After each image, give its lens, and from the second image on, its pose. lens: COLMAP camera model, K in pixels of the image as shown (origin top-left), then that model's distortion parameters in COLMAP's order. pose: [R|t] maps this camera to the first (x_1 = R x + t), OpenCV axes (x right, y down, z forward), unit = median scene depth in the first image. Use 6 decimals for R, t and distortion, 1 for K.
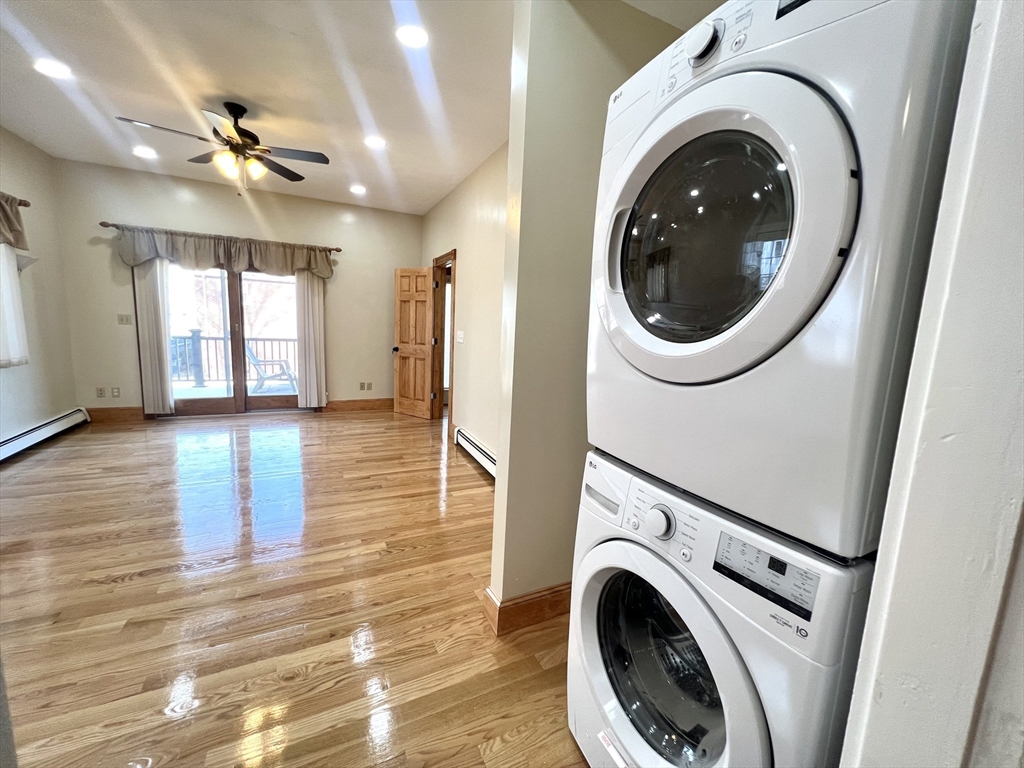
lens RADIAL K [[407.6, 0, 510.4], [0, 407.6, 383.3], [0, 0, 1]] dist [-0.001270, 0.000400]
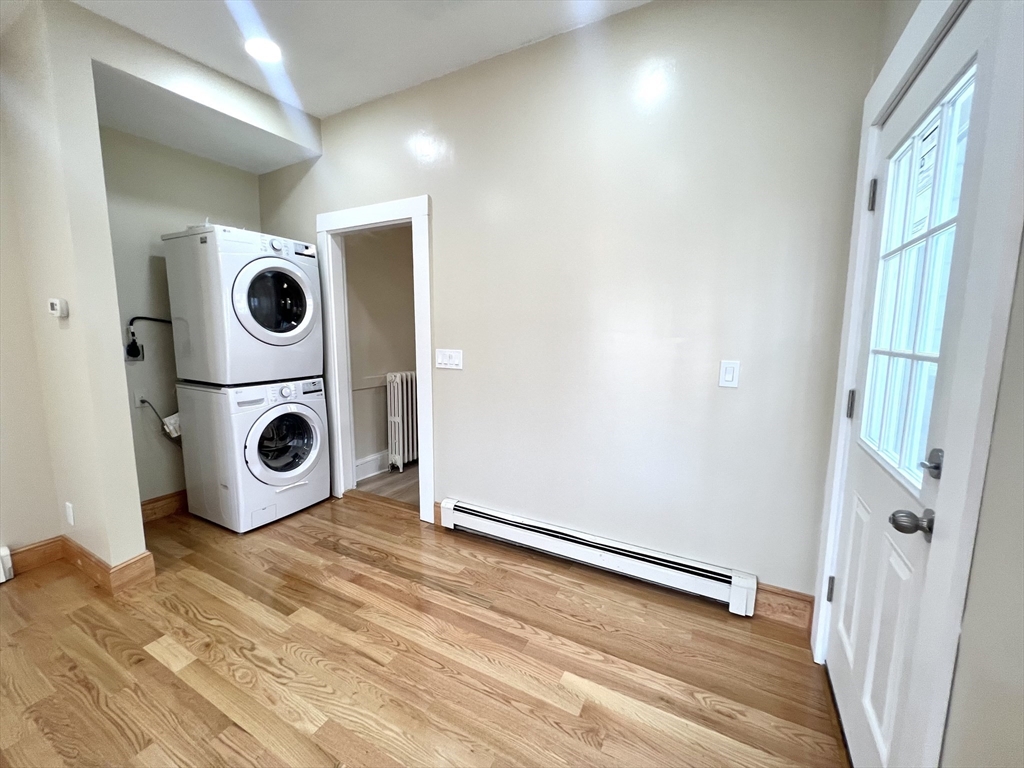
lens RADIAL K [[407.6, 0, 513.8], [0, 407.6, 383.5], [0, 0, 1]] dist [-0.001270, 0.000400]
pose [[-0.579522, -0.151759, 0.800702, -0.610732], [0.087584, 0.965220, 0.246331, -0.064372], [-0.810236, 0.212883, -0.546075, 0.253703]]
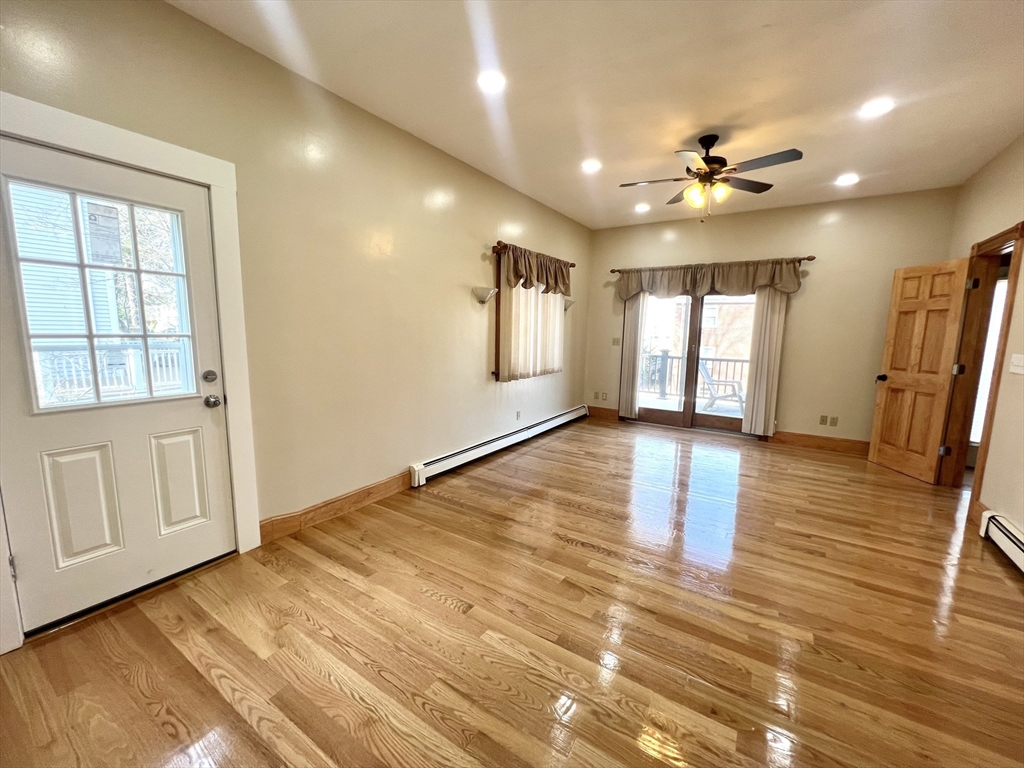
lens RADIAL K [[407.6, 0, 515.8], [0, 407.6, 384.1], [0, 0, 1]] dist [-0.001270, 0.000400]
pose [[0.519841, 0.076970, -0.850788, 0.004966], [-0.118544, 0.992797, 0.017385, -0.007067], [0.845998, 0.091819, 0.525221, 0.057060]]
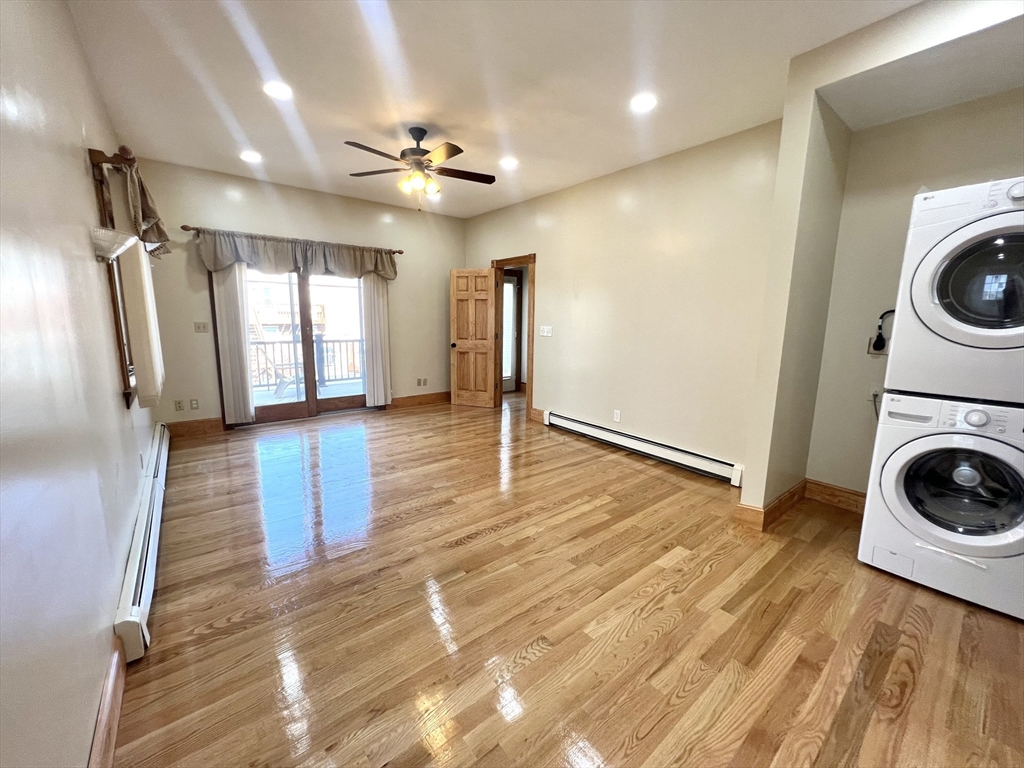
lens RADIAL K [[407.6, 0, 510.6], [0, 407.6, 383.3], [0, 0, 1]] dist [-0.001270, 0.000400]
pose [[0.973895, -0.068536, 0.216406, -0.462127], [0.063610, 0.997534, 0.029655, -0.008116], [-0.217905, -0.015115, 0.975853, -0.092355]]
